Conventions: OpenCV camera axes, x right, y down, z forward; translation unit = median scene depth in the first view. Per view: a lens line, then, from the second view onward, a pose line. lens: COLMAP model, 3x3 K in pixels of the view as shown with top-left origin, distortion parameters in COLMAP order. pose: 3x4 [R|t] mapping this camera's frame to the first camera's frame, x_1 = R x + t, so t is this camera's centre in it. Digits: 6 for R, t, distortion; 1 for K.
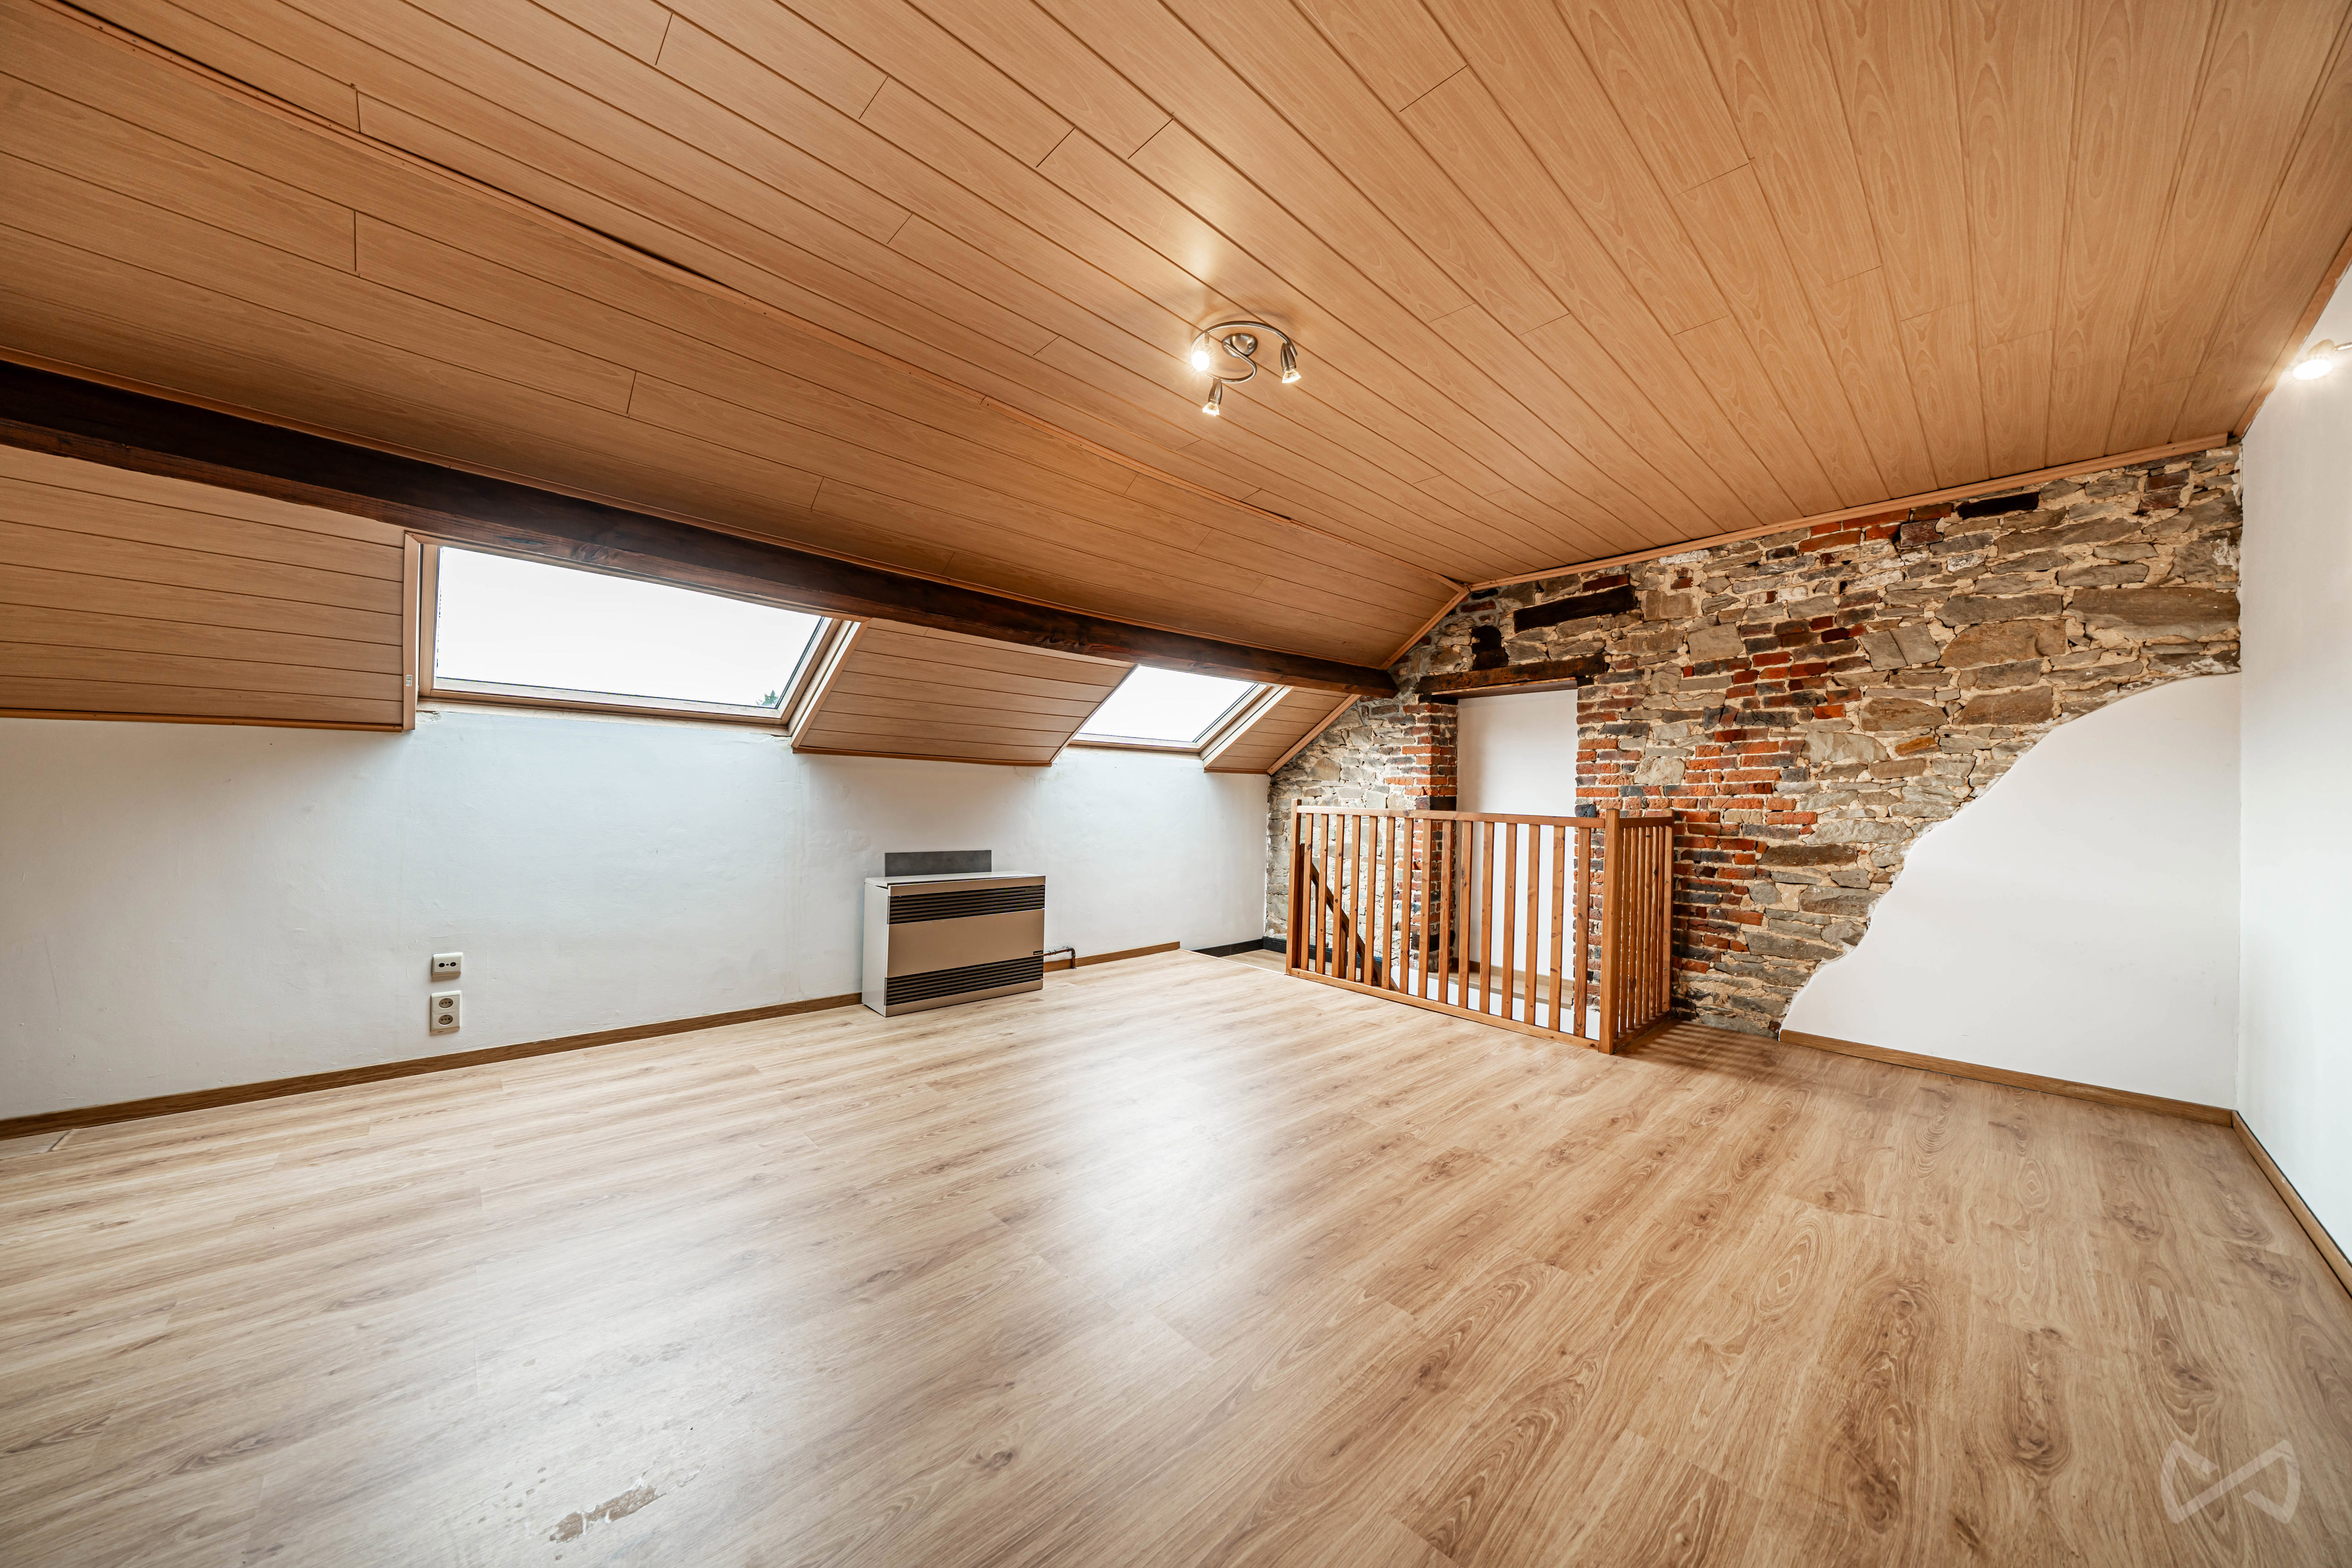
lens RADIAL K [[793.8, 0, 1177.0], [0, 793.8, 806.7], [0, 0, 1]] dist [-0.000338, -0.001550]
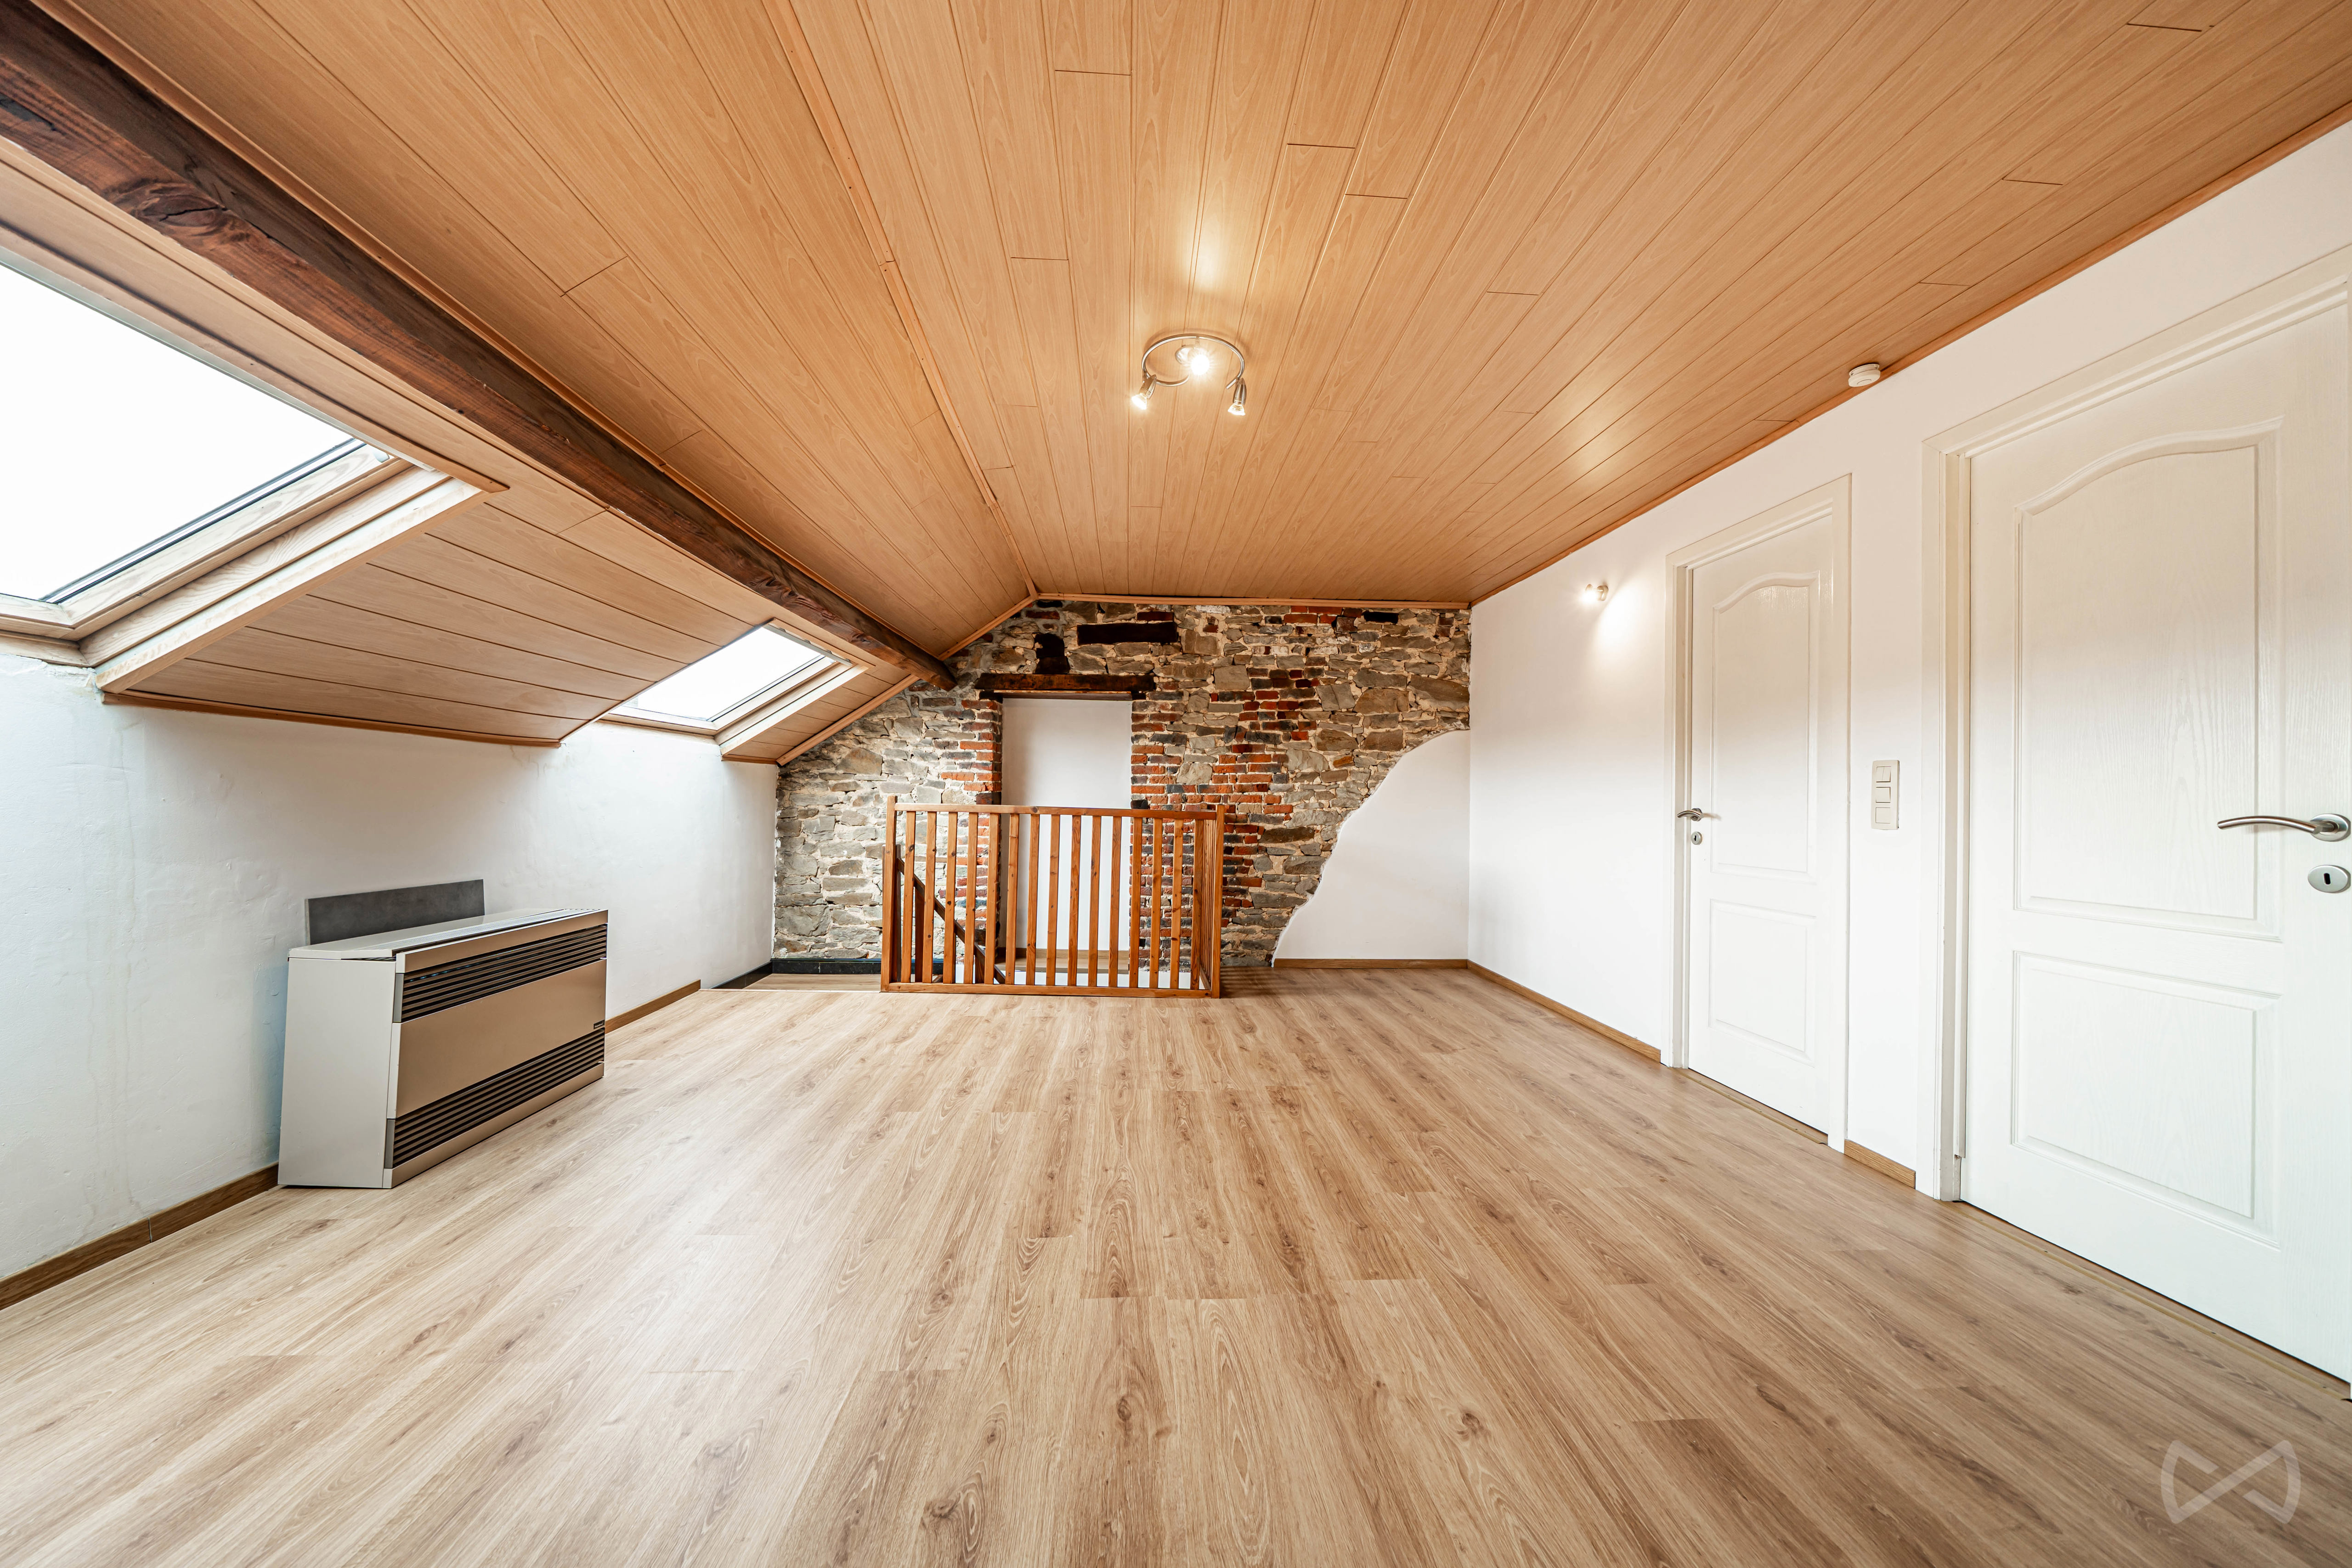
lens RADIAL K [[814.2, 0, 1176.1], [0, 814.2, 808.5], [0, 0, 1]] dist [-0.001184, -0.000154]
pose [[0.639507, -0.015347, 0.768632, -0.444294], [0.004591, 0.999859, 0.016145, -0.010828], [-0.768772, -0.006796, 0.639487, 0.204090]]
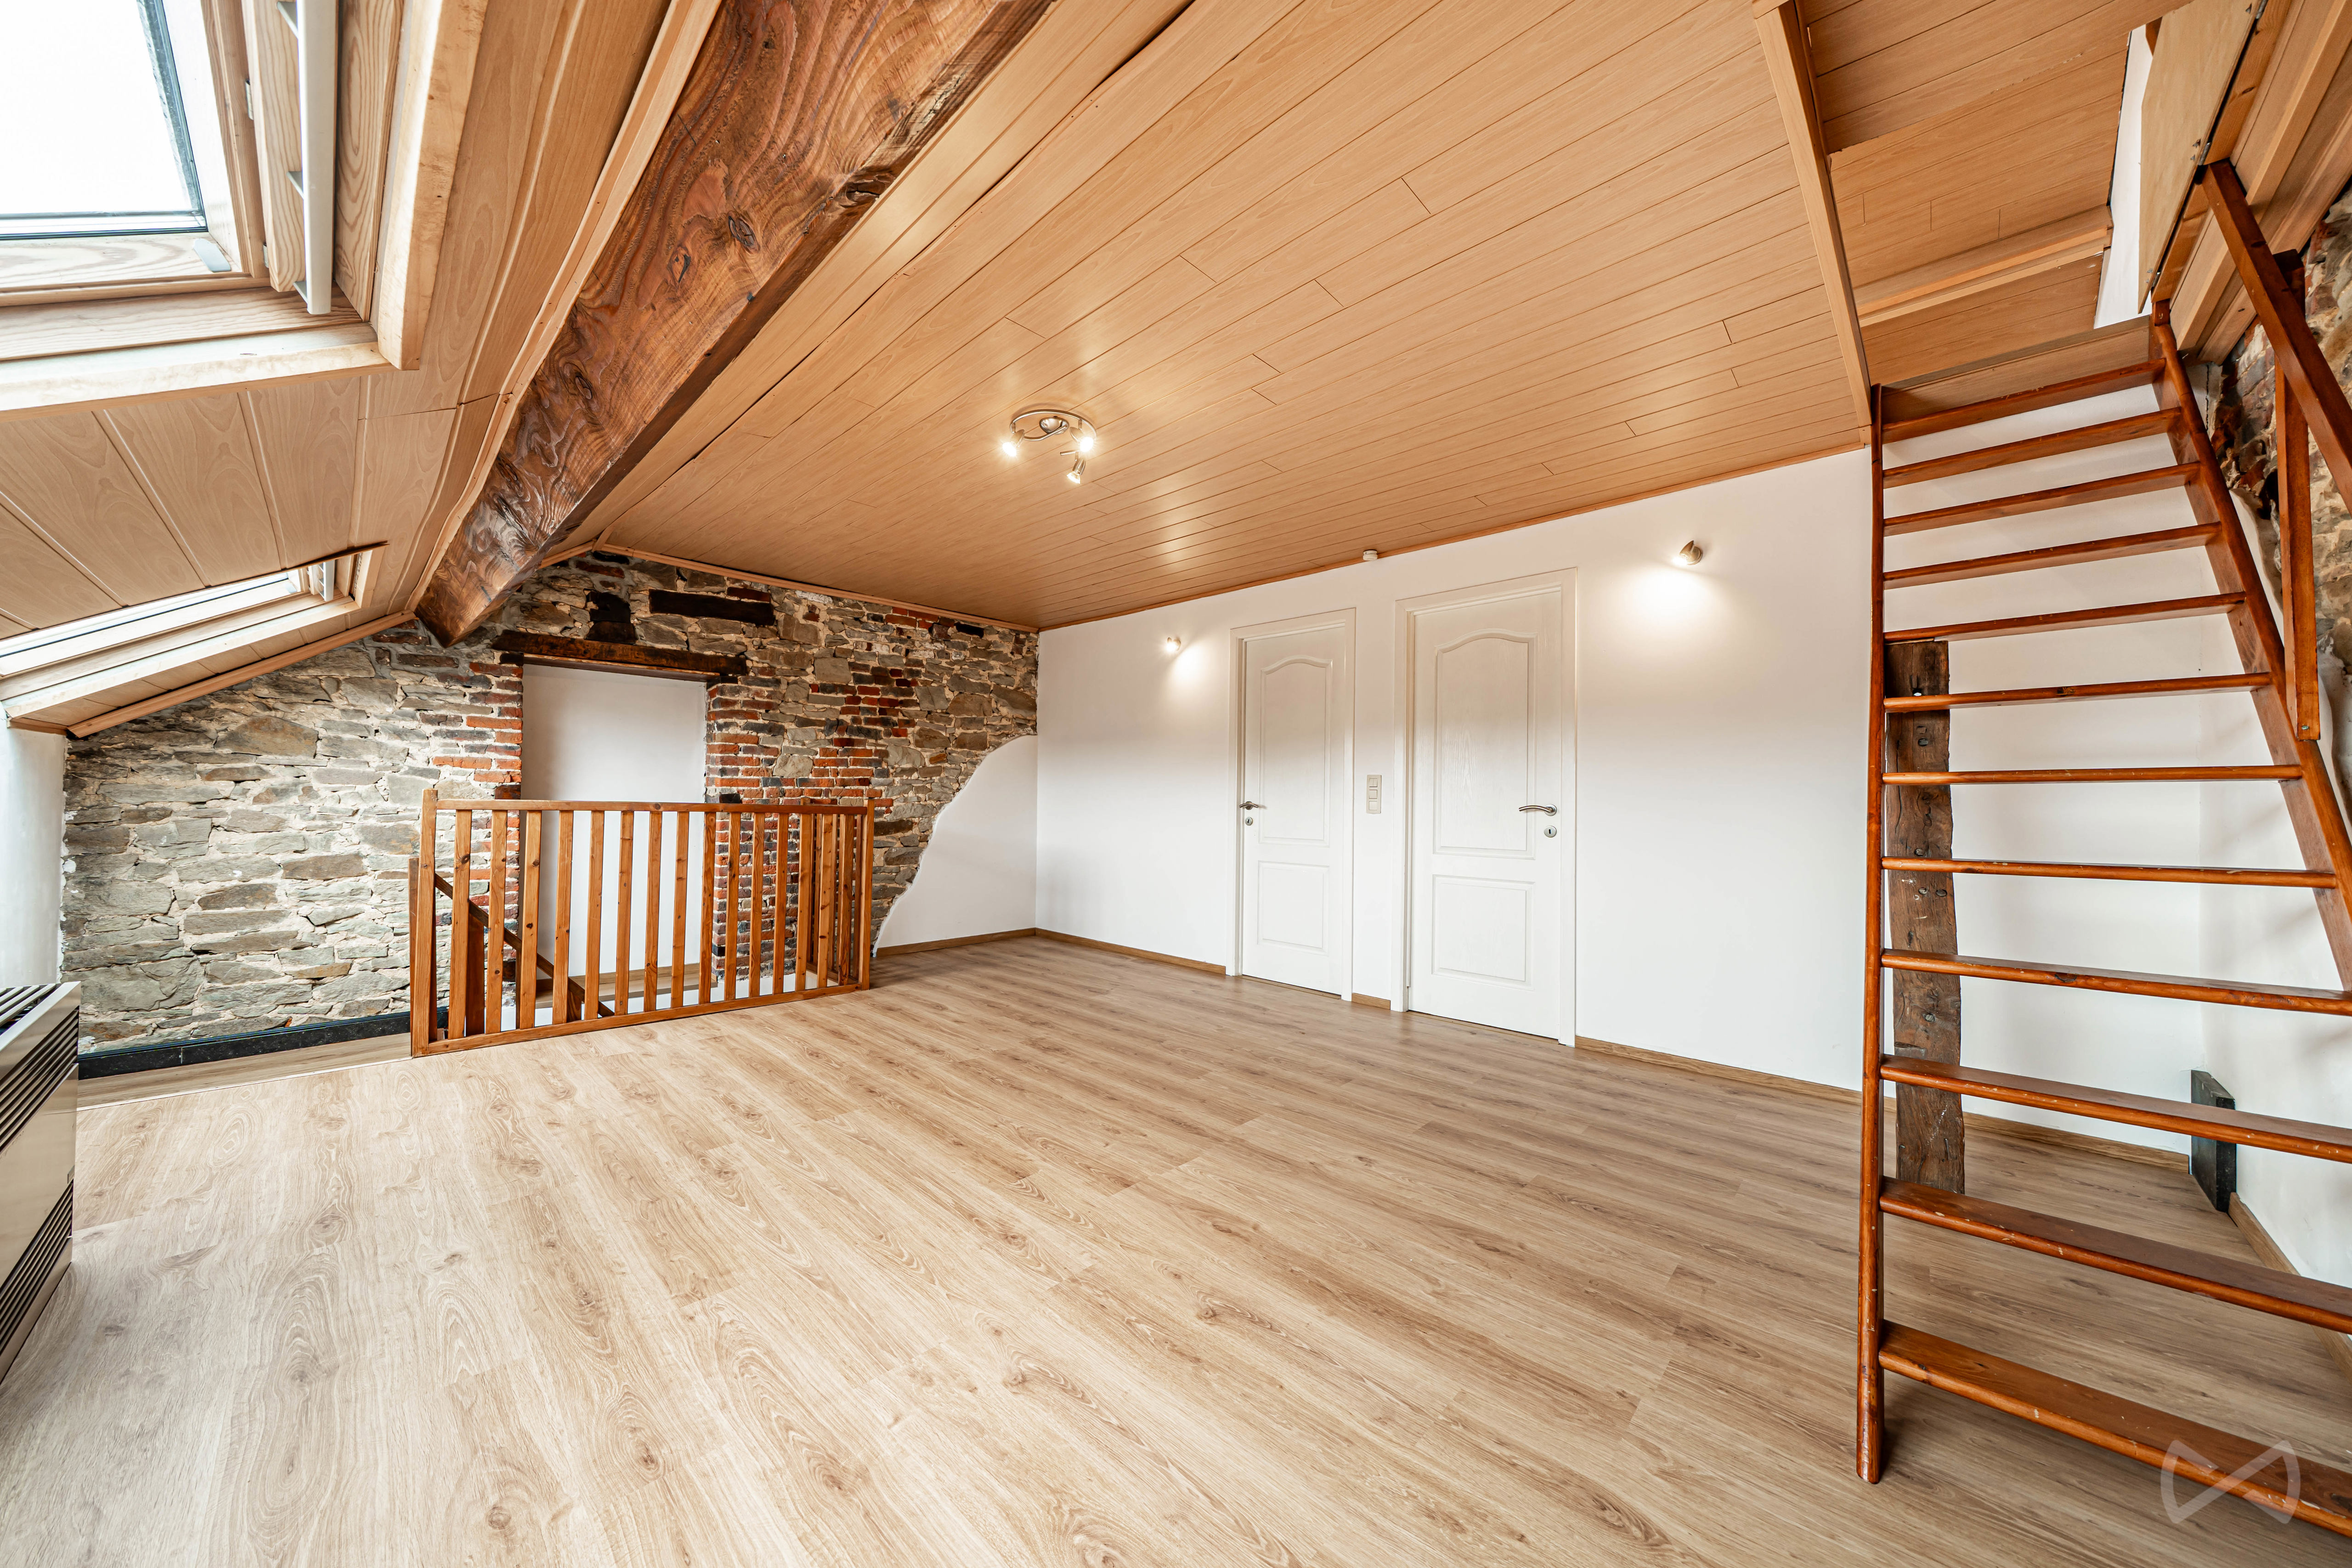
lens RADIAL K [[793.8, 0, 1177.0], [0, 793.8, 806.7], [0, 0, 1]] dist [-0.000338, -0.001550]
pose [[-0.059443, -0.027026, 0.997866, -0.688066], [-0.004039, 0.999632, 0.026833, -0.018964], [-0.998224, -0.002436, -0.059530, 0.523793]]
